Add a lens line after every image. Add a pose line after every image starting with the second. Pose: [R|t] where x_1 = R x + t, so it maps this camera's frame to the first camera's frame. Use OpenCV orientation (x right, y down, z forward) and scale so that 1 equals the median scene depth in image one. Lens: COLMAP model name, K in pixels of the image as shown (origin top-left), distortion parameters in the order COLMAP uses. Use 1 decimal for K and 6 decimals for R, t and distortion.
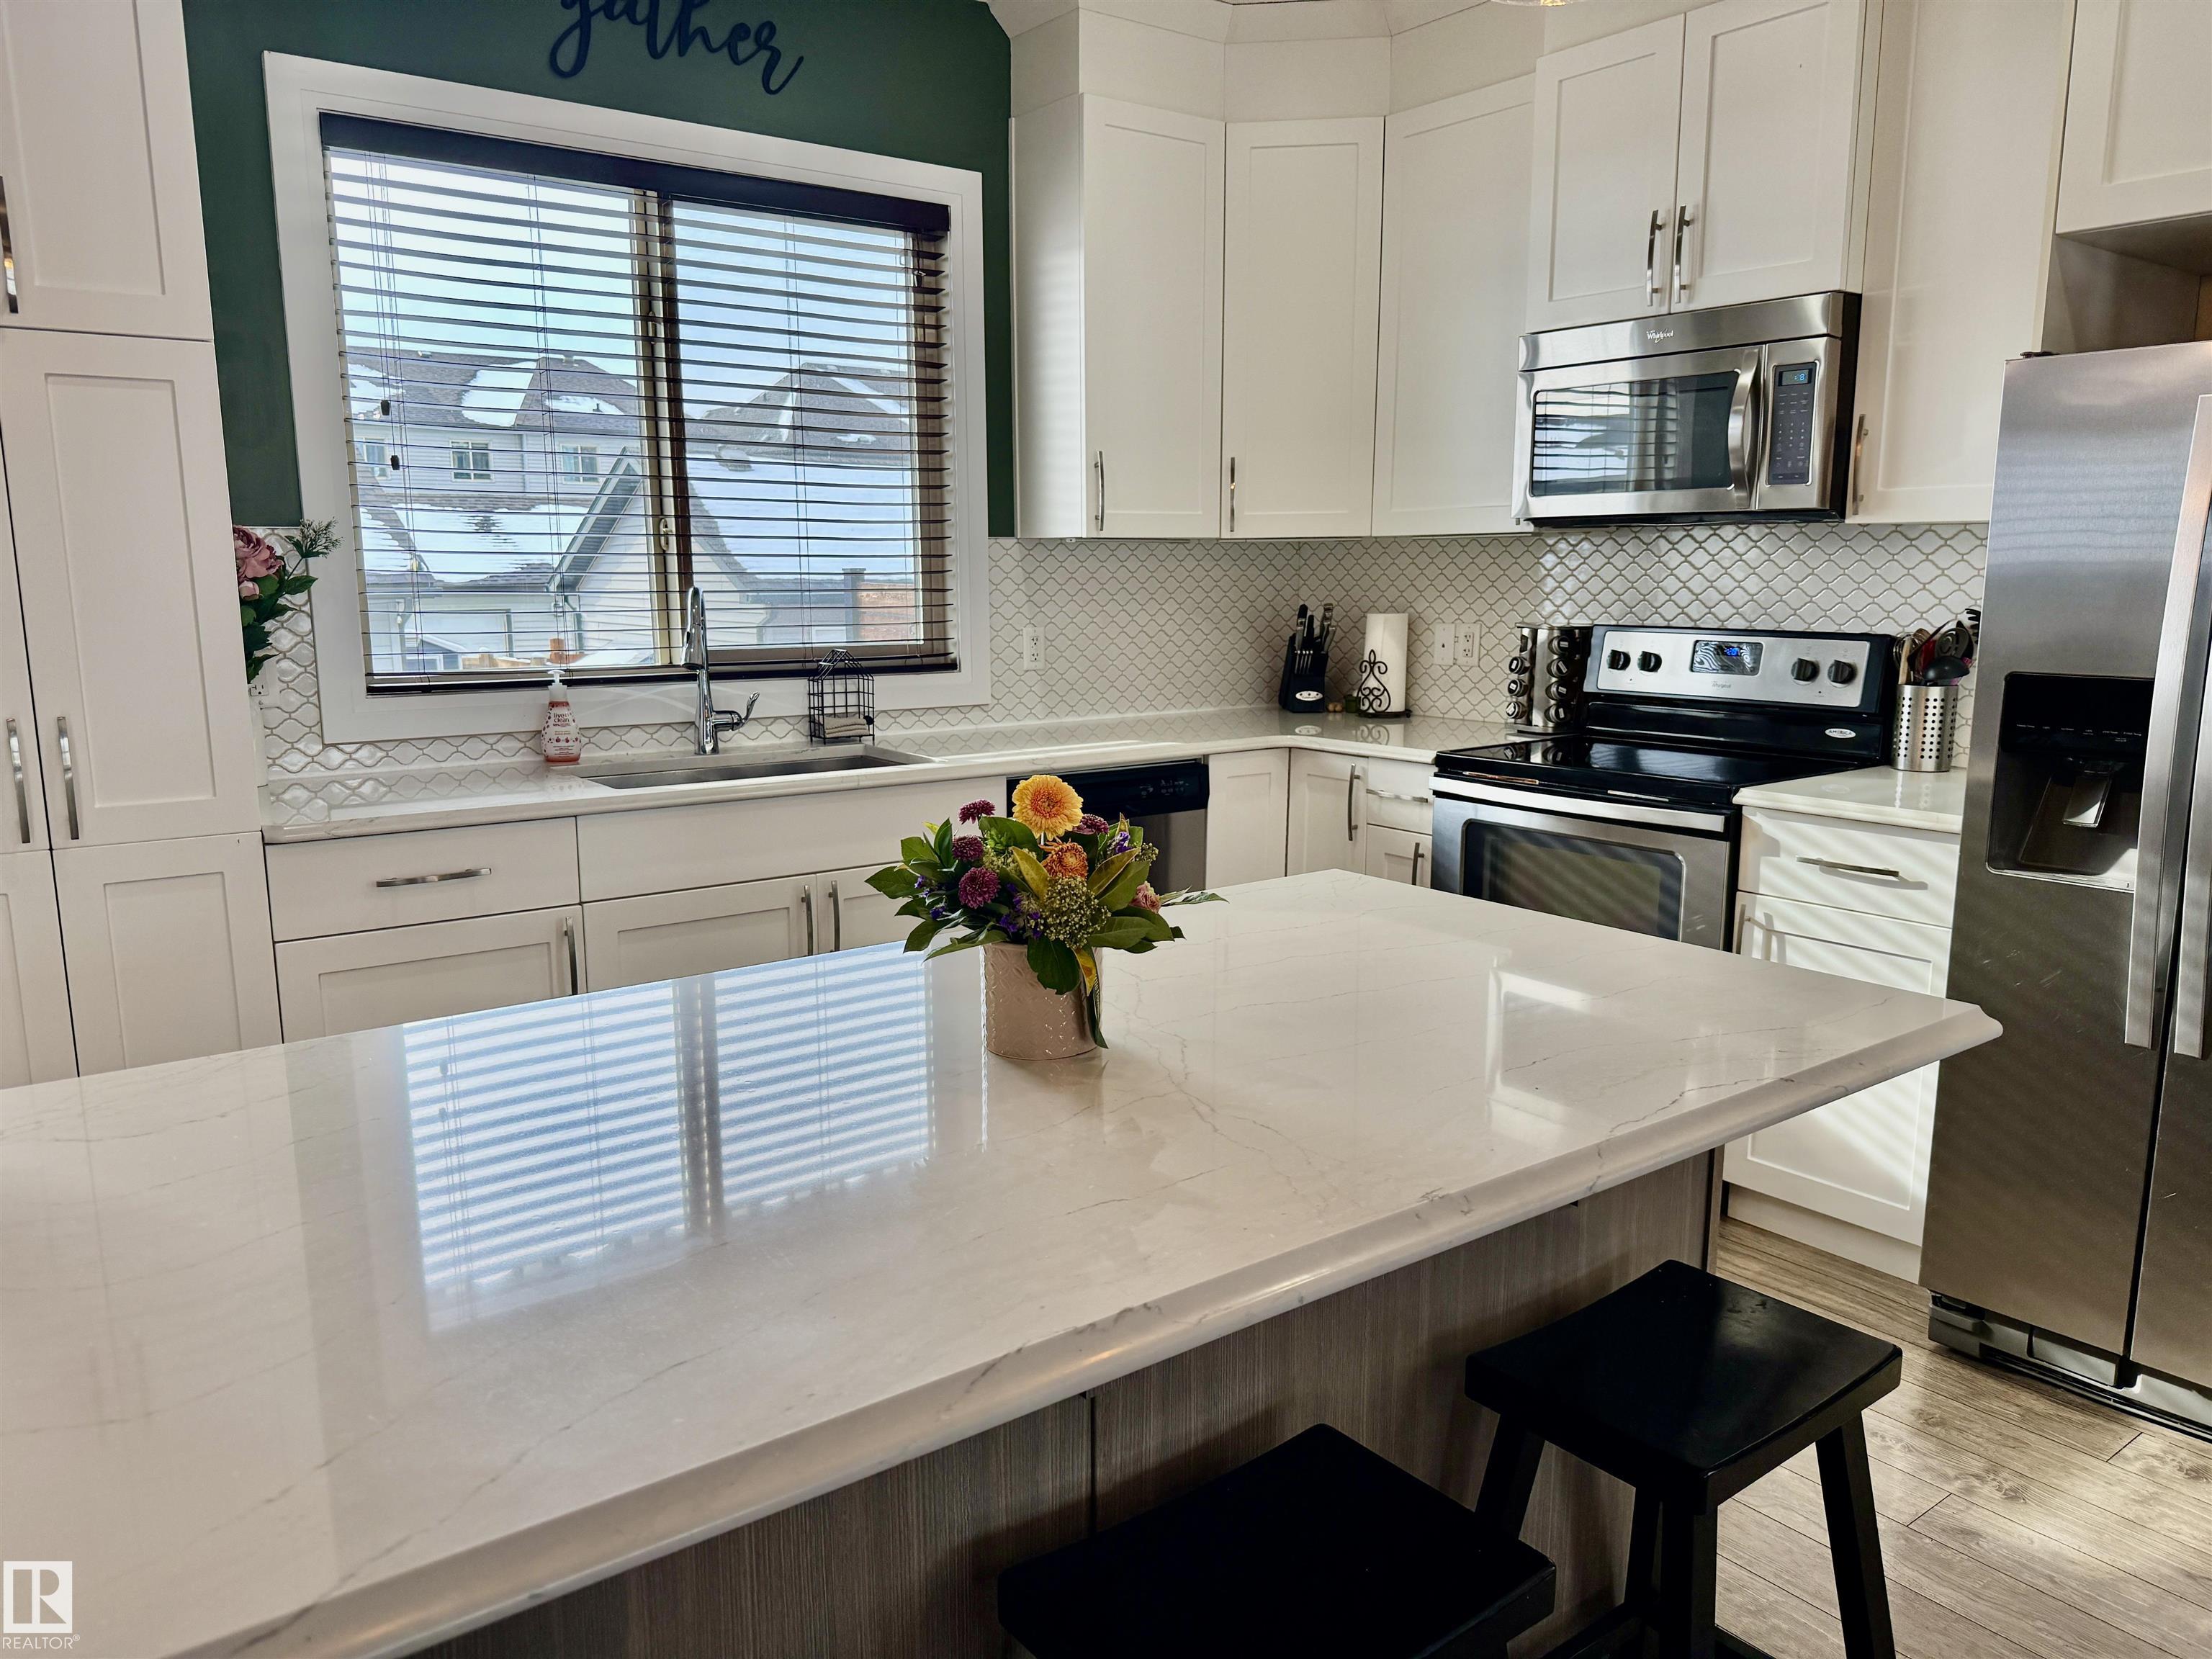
lens RADIAL K [[1558.7, 0, 1097.7], [0, 1558.7, 843.5], [0, 0, 1]] dist [0.124123, -0.199346]
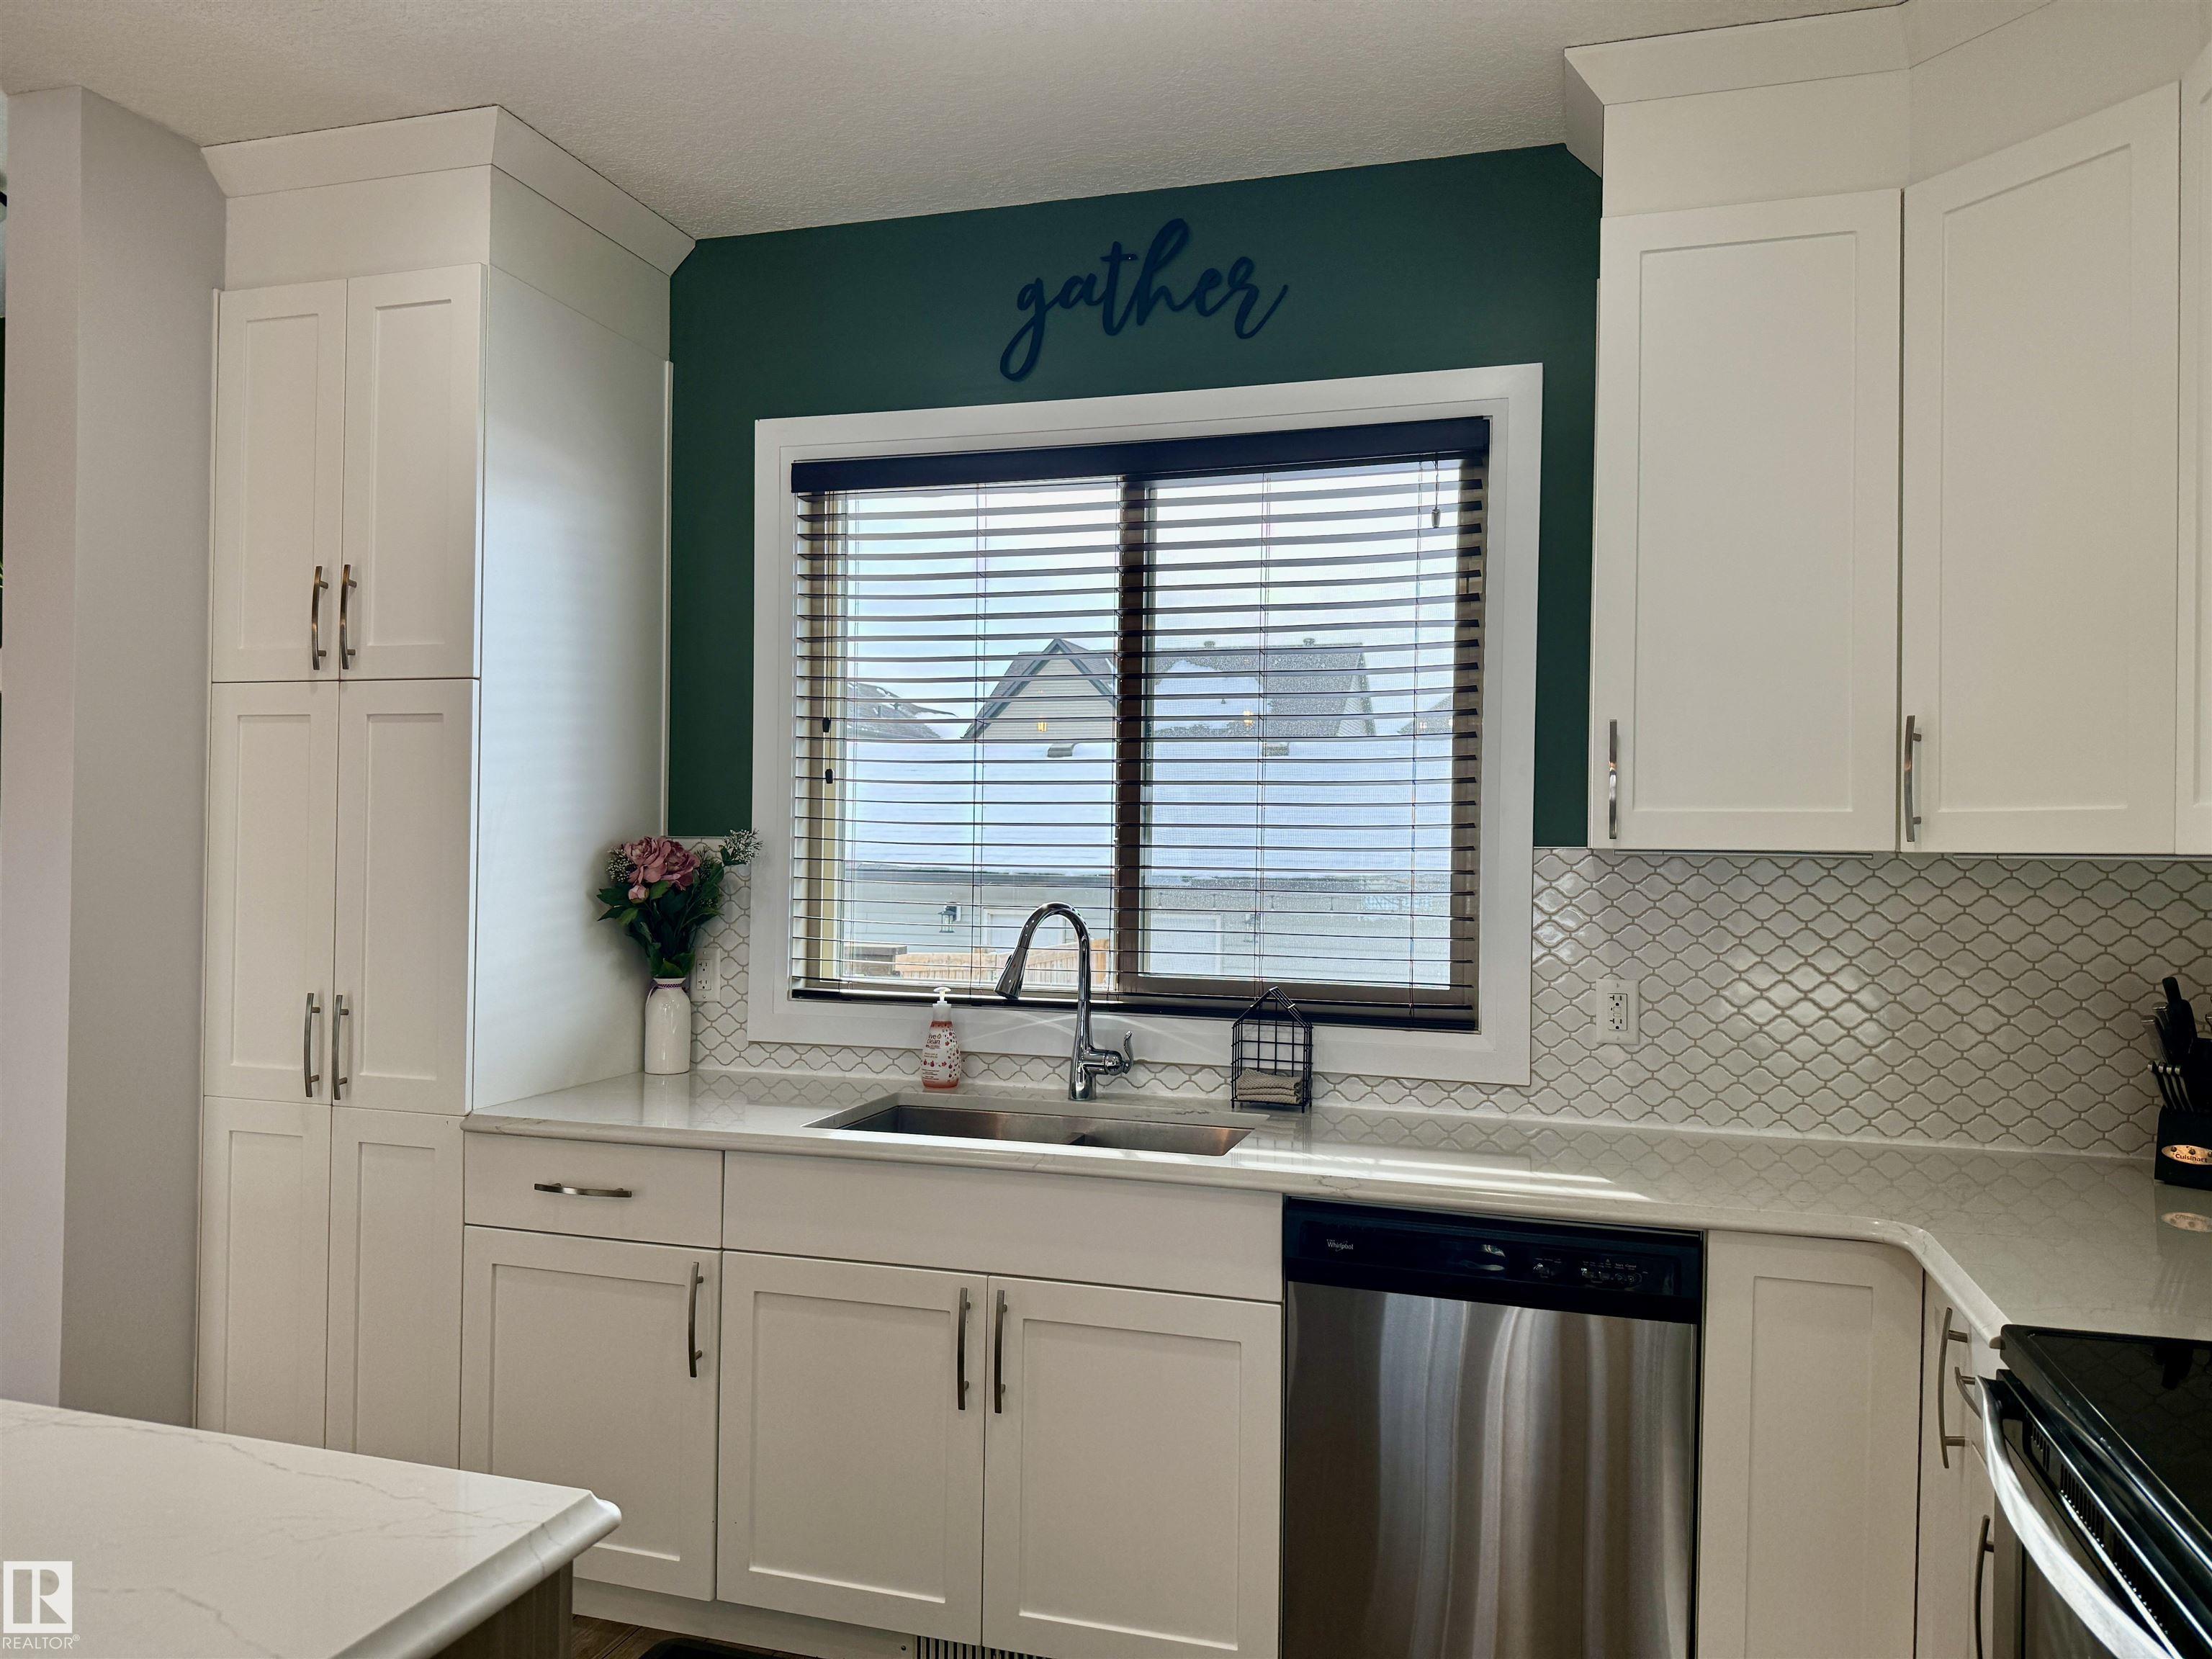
lens RADIAL K [[1558.7, 0, 1097.7], [0, 1558.7, 843.5], [0, 0, 1]] dist [0.124123, -0.199346]
pose [[0.590275, 0.008775, -0.807155, 0.405043], [-0.156257, 0.982269, -0.103593, -0.100371], [0.791934, 0.187272, 0.581180, 0.468581]]
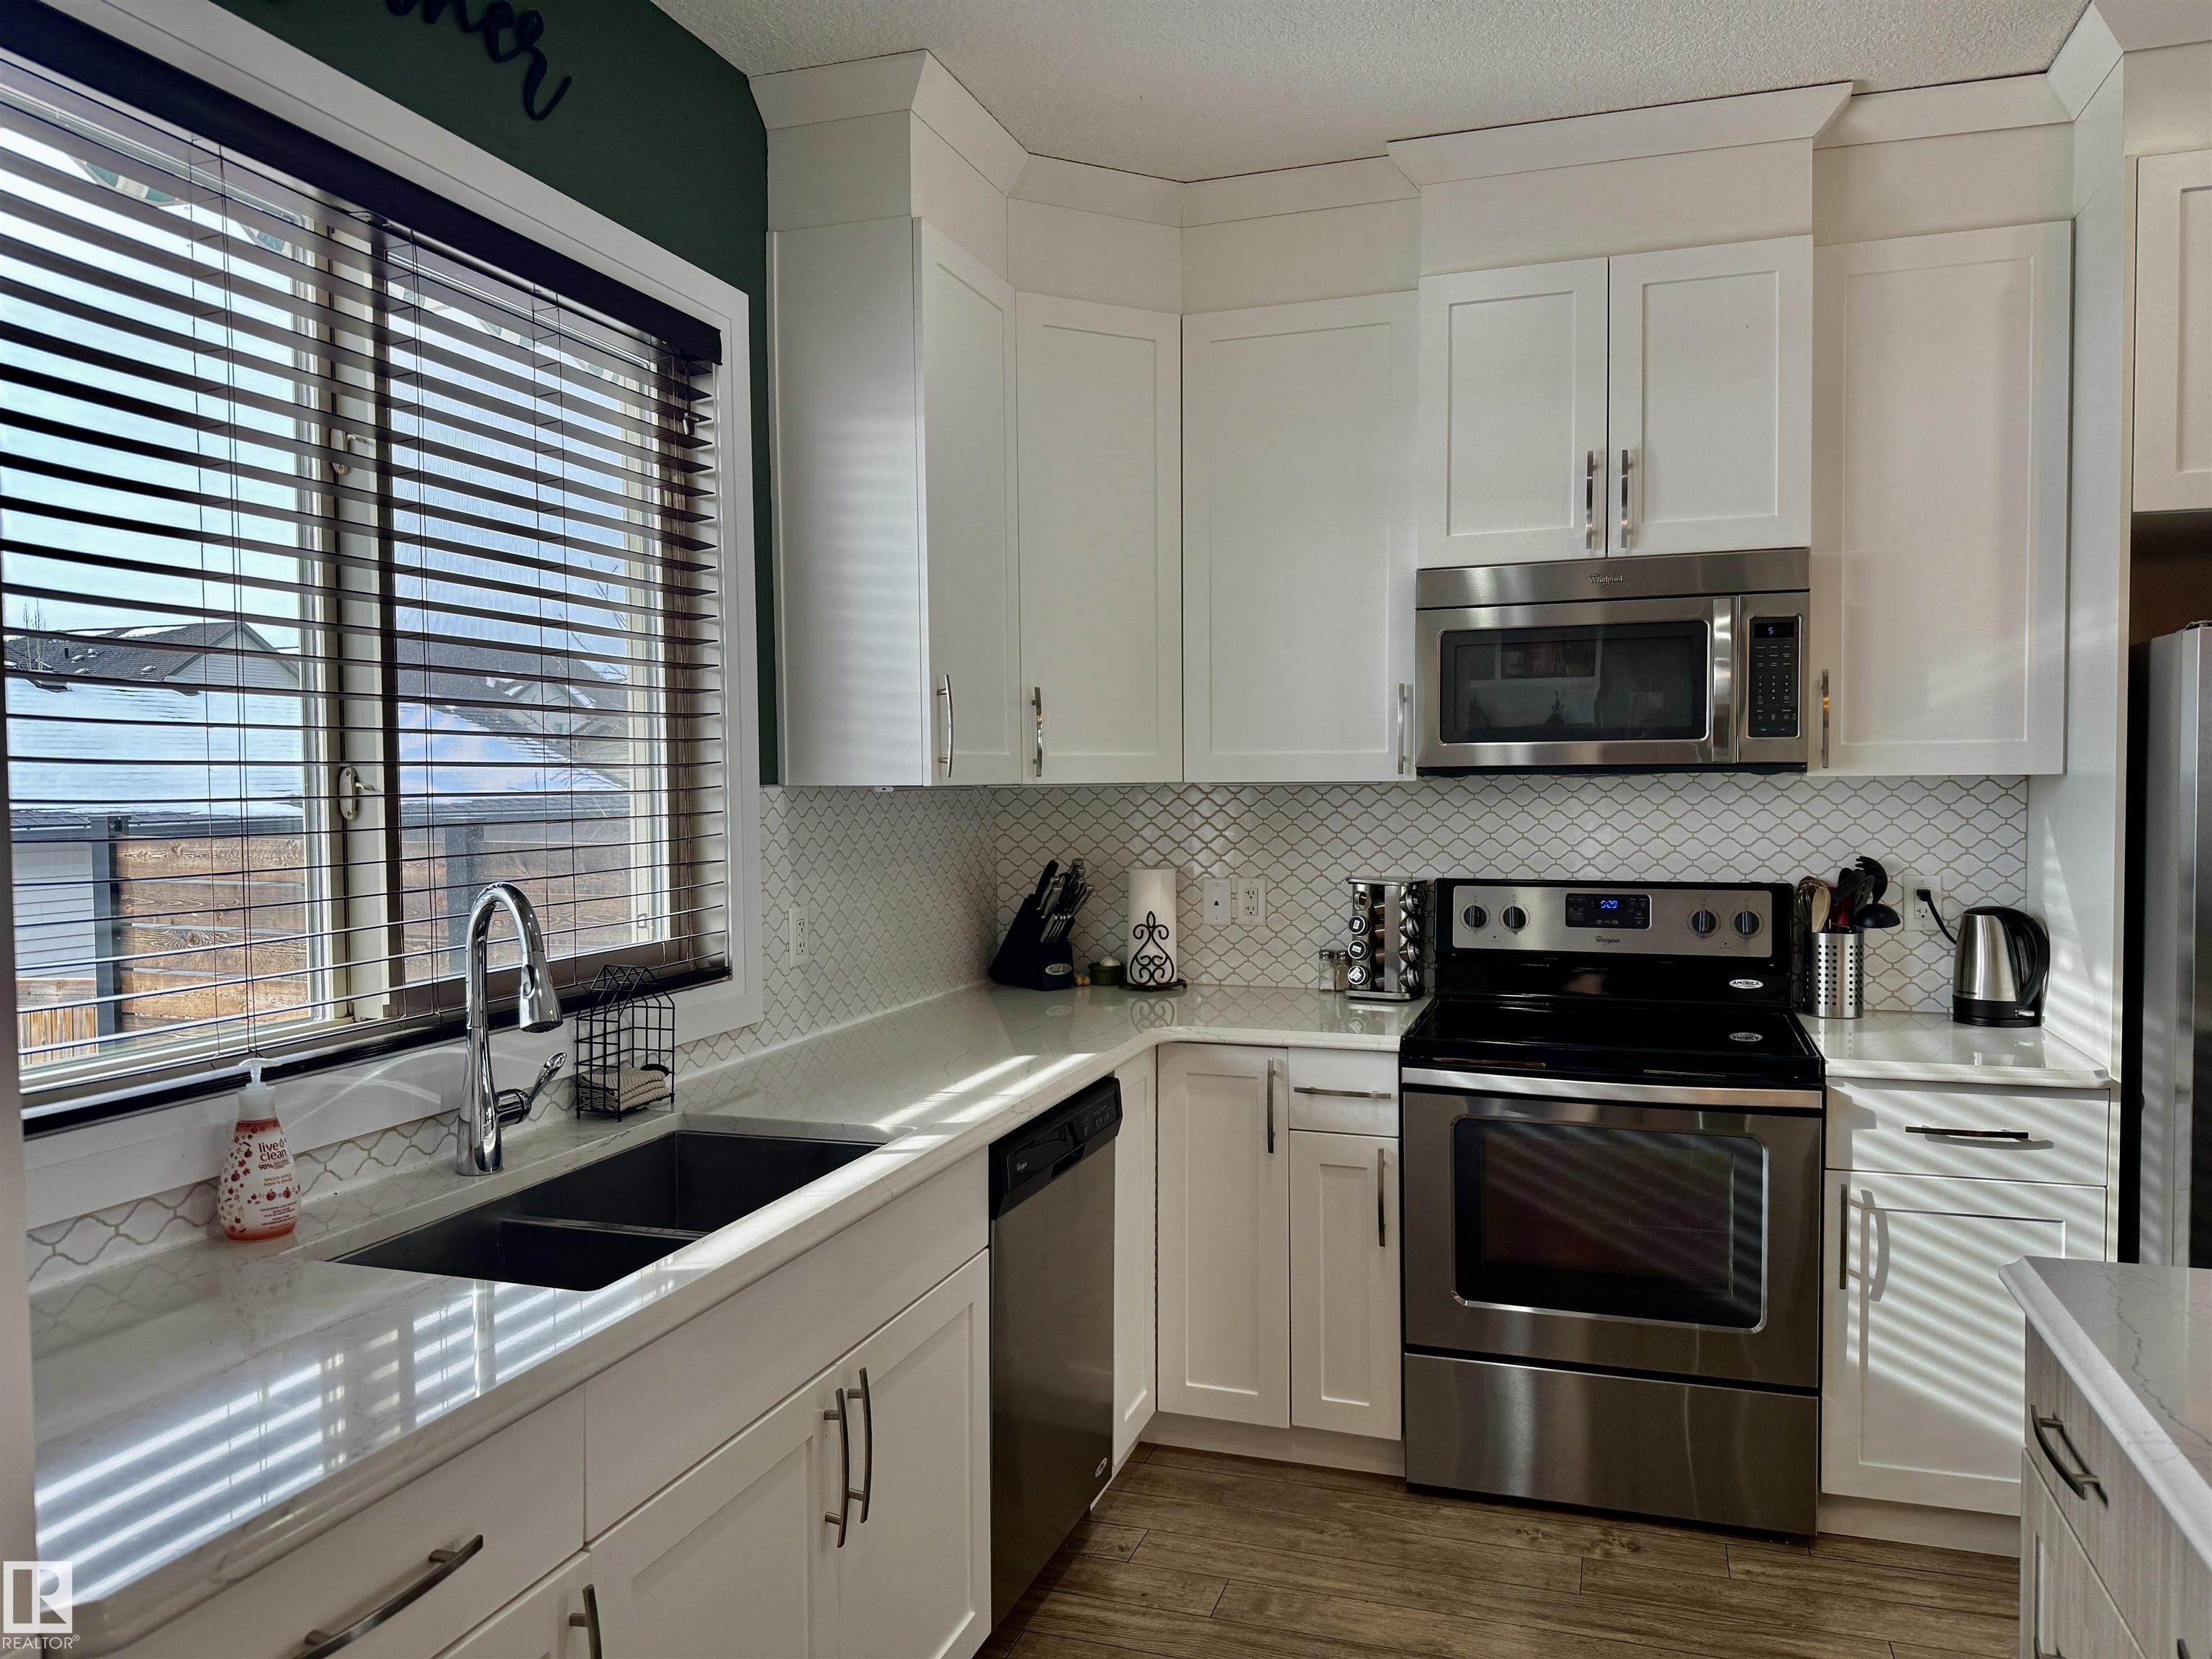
lens RADIAL K [[1561.8, 0, 1114.2], [0, 1561.8, 836.8], [0, 0, 1]] dist [0.050360, -0.071552]
pose [[0.817781, -0.026449, 0.574921, -0.365030], [0.107166, 0.988471, -0.106961, -0.086172], [-0.565464, 0.149083, 0.811188, 0.369826]]
